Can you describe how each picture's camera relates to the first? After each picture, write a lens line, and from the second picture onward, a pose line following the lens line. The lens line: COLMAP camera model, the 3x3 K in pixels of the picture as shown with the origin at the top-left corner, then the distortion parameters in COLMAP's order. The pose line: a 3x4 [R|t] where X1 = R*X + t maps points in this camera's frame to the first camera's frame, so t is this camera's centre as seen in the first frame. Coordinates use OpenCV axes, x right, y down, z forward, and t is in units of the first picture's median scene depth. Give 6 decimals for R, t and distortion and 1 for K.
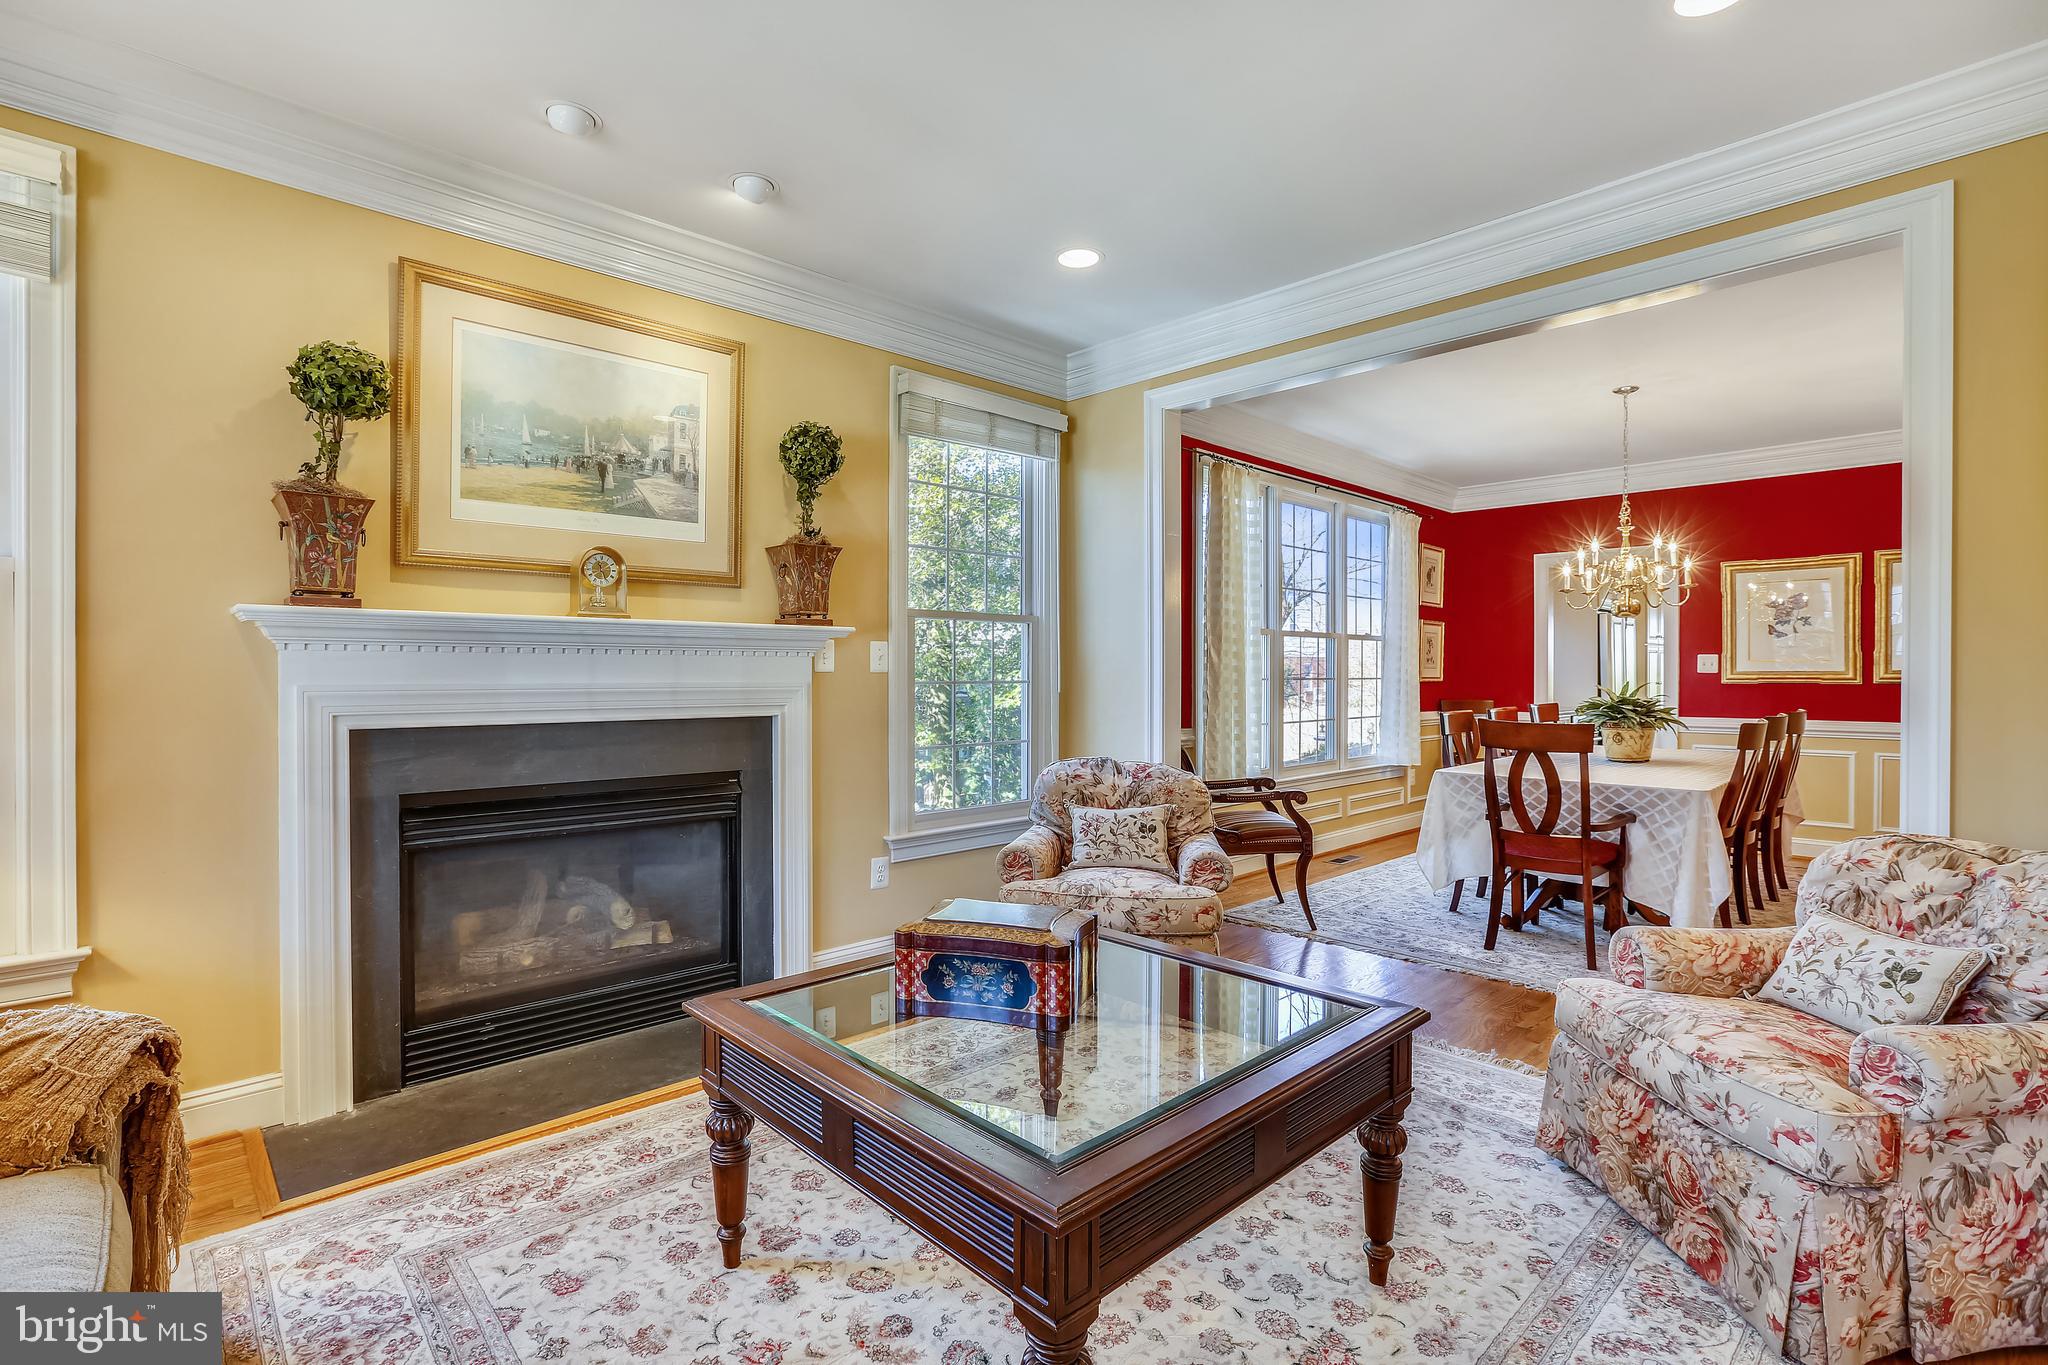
lens RADIAL K [[955.9, 0, 1013.9], [0, 955.9, 679.3], [0, 0, 1]] dist [-0.031832, 0.001936]
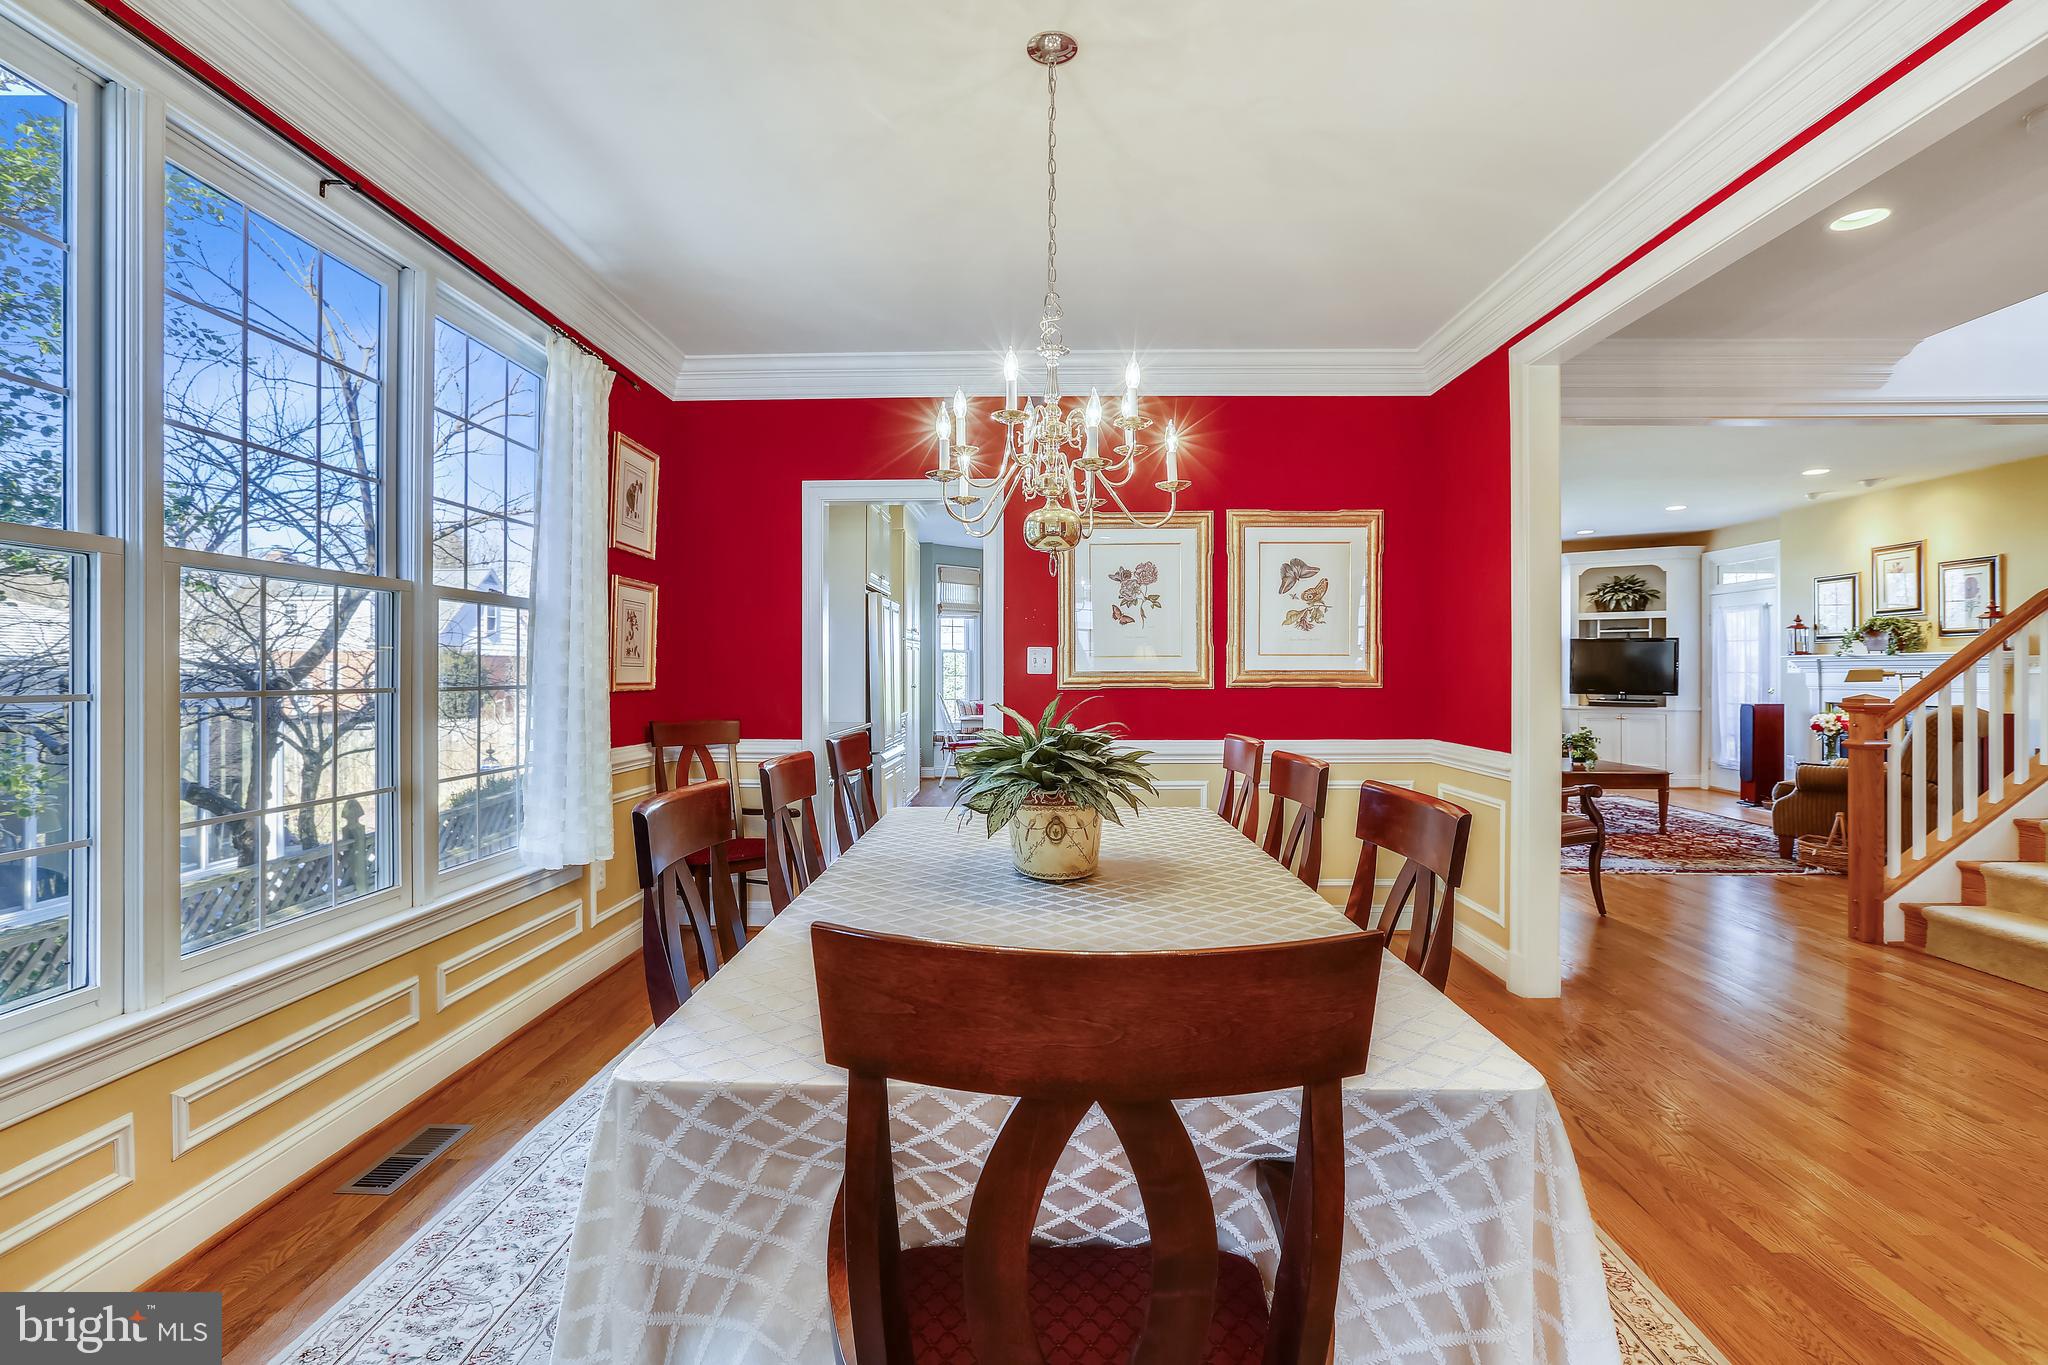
lens RADIAL K [[955.9, 0, 1010.9], [0, 955.9, 675.6], [0, 0, 1]] dist [-0.031832, 0.001936]
pose [[0.712814, -0.003206, 0.701345, 0.238143], [0.006601, 0.999976, -0.002138, -0.004275], [-0.701322, 0.006153, 0.712818, 0.518177]]
